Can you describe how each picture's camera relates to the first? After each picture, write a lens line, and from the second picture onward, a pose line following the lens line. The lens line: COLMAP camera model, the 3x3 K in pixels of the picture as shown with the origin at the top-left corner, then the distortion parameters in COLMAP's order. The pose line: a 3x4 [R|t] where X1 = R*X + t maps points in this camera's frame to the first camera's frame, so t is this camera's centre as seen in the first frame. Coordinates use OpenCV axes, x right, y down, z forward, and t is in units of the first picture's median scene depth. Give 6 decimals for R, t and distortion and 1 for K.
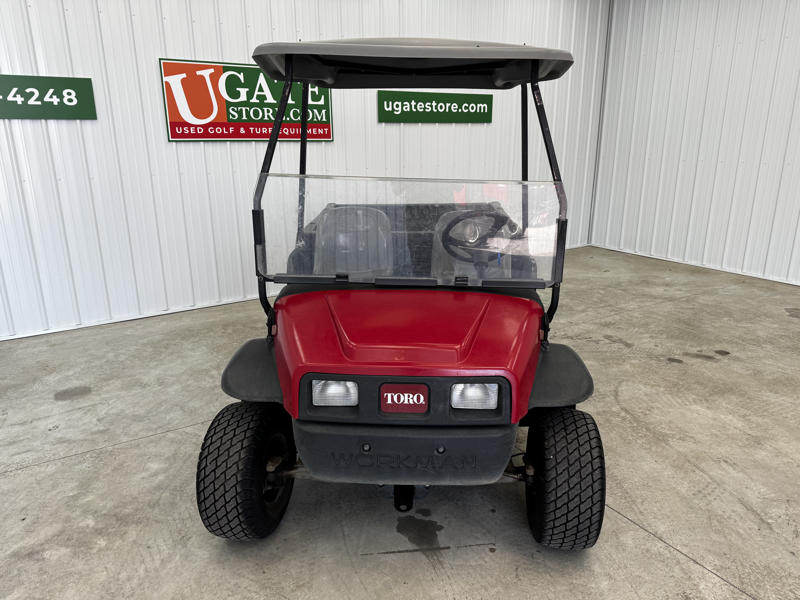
lens RADIAL K [[563.9, 0, 400.0], [0, 563.9, 300.0], [0, 0, 1]] dist [0.039208, -0.052342]
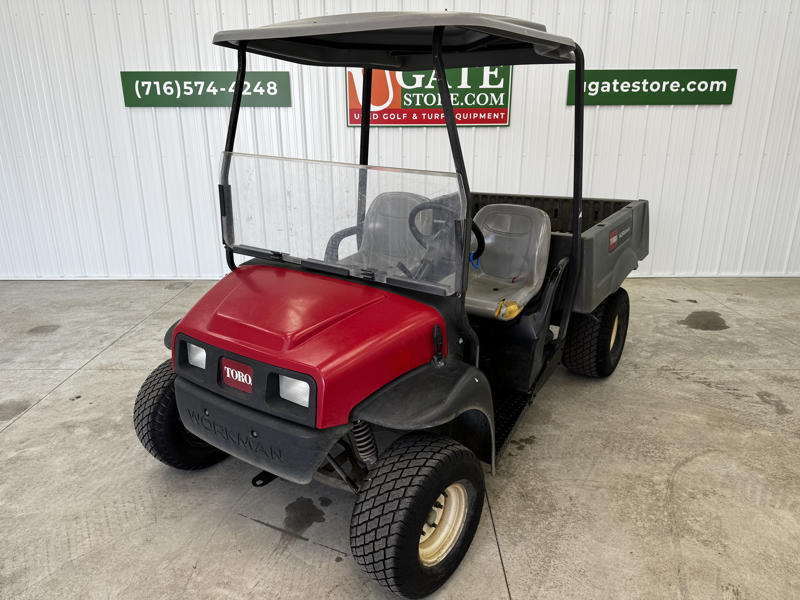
lens RADIAL K [[551.5, 0, 397.2], [0, 551.5, 311.2], [0, 0, 1]] dist [0.072554, -0.097114]
pose [[0.839670, 0.174781, -0.514204, 0.291338], [-0.153327, 0.984574, 0.084286, -0.027244], [0.521004, 0.008068, 0.853516, 0.113238]]
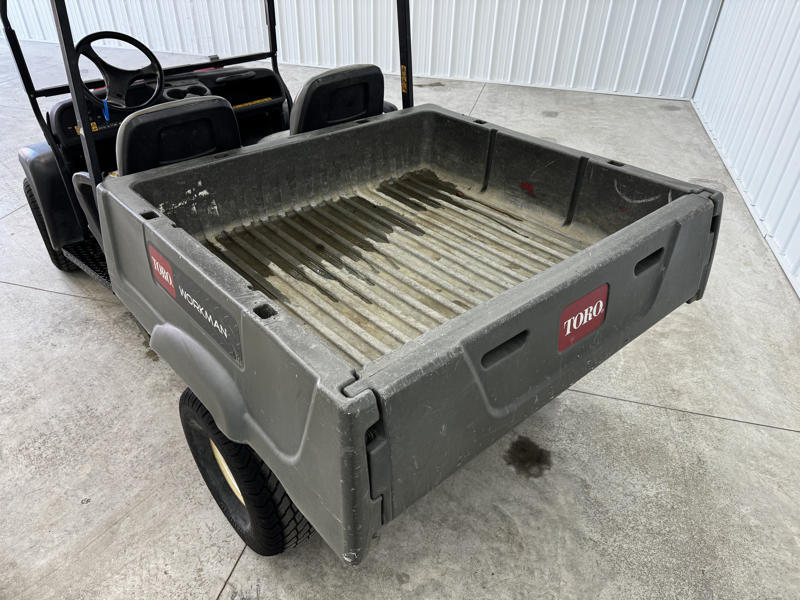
lens RADIAL K [[563.9, 0, 400.0], [0, 563.9, 300.0], [0, 0, 1]] dist [0.039208, -0.052342]
pose [[-0.729244, 0.381423, -0.568084, 0.246571], [-0.222011, 0.653417, 0.723711, -0.325525], [0.647236, 0.653883, -0.391820, 0.987093]]
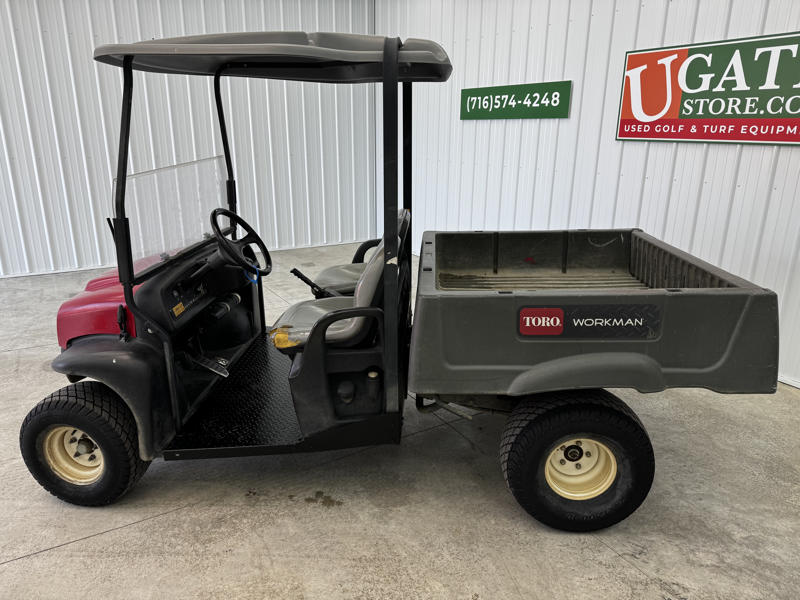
lens RADIAL K [[563.9, 0, 400.0], [0, 563.9, 300.0], [0, 0, 1]] dist [0.039208, -0.052342]
pose [[-0.025732, 0.293707, -0.955549, 0.559924], [-0.294266, 0.911289, 0.288028, -0.195321], [0.955377, 0.288597, 0.062978, 0.647820]]
